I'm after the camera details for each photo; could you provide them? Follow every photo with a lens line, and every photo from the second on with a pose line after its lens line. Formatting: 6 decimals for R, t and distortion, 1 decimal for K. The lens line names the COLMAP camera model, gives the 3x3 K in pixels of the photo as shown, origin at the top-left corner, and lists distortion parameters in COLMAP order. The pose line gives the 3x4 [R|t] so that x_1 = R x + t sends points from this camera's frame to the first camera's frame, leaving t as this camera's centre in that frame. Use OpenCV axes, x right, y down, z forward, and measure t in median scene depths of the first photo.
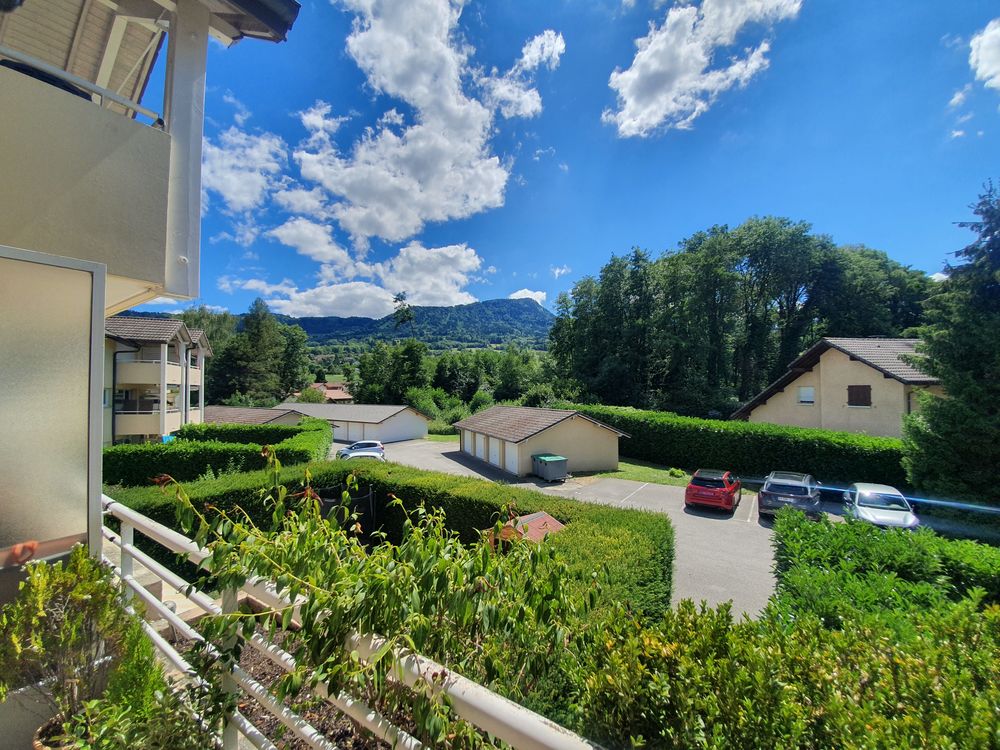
lens RADIAL K [[416.6, 0, 500.0], [0, 416.6, 375.0], [0, 0, 1]] dist [-0.001086, -0.000431]
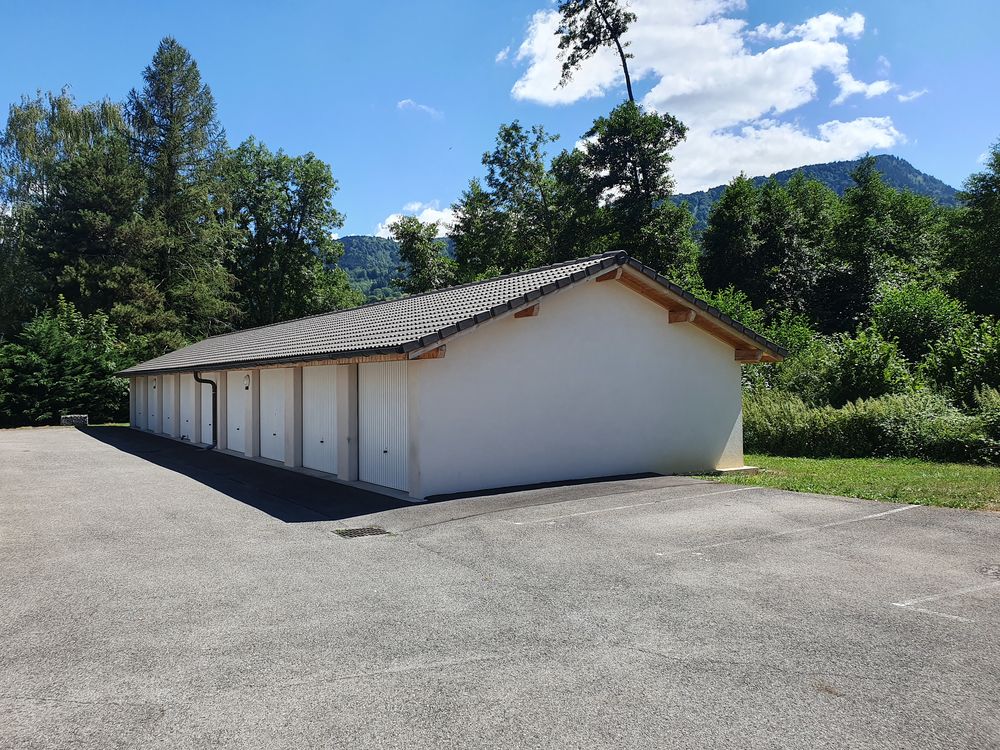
lens RADIAL K [[761.3, 0, 500.0], [0, 761.3, 375.0], [0, 0, 1]] dist [0.000243, 0.000256]
pose [[0.936126, -0.013395, -0.351409, -0.124136], [0.022546, 0.999505, 0.021961, 0.083091], [0.350941, -0.028481, 0.935964, 0.544424]]
